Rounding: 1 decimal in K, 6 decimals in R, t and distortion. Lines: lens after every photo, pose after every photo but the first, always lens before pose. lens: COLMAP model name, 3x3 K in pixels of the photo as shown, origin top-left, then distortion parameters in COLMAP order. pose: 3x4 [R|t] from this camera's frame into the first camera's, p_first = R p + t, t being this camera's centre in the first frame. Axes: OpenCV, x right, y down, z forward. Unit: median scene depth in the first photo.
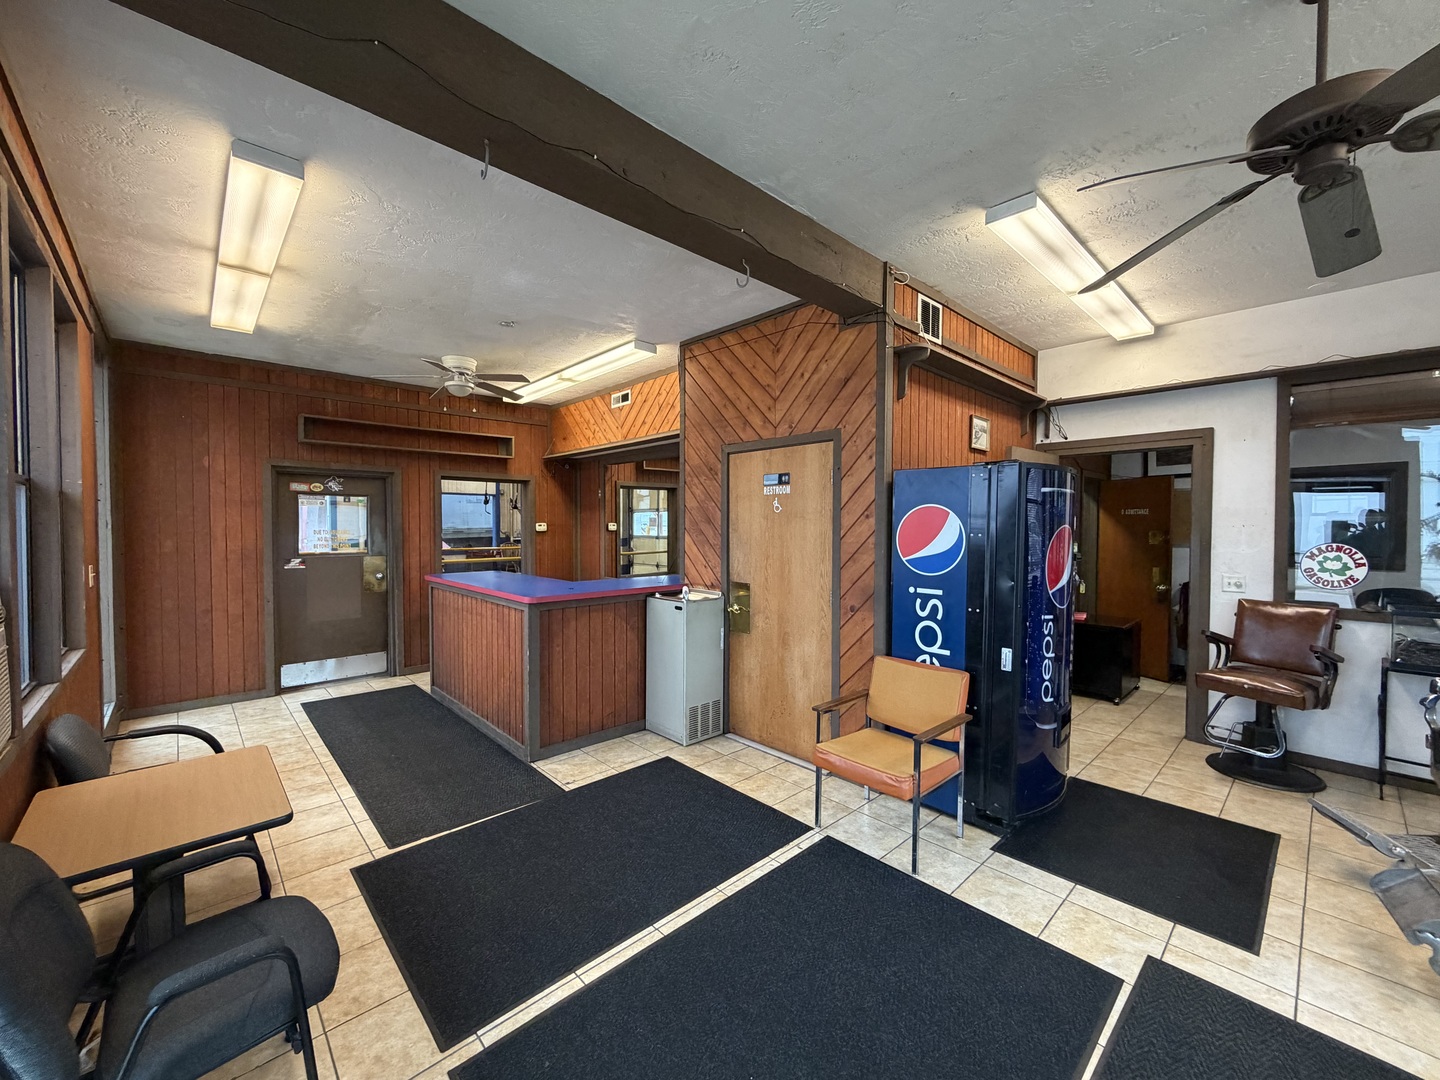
lens RADIAL K [[572.3, 0, 713.4], [0, 572.3, 541.6], [0, 0, 1]] dist [-0.001639, -0.000021]
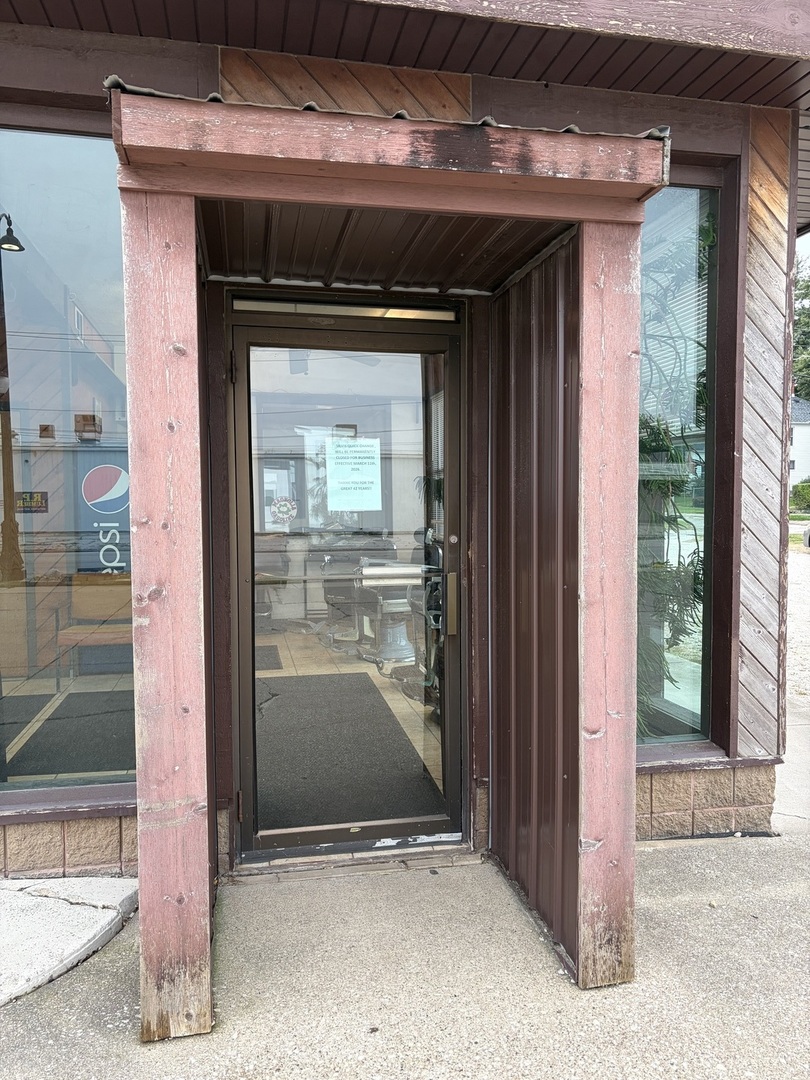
lens RADIAL K [[808.9, 0, 404.6], [0, 808.9, 543.3], [0, 0, 1]] dist [0.001224, -0.000223]
pose [[0.524907, -0.048656, 0.849768, -0.971495], [0.034567, 0.998760, 0.035835, 0.086118], [-0.850457, 0.010563, 0.525938, -0.715731]]
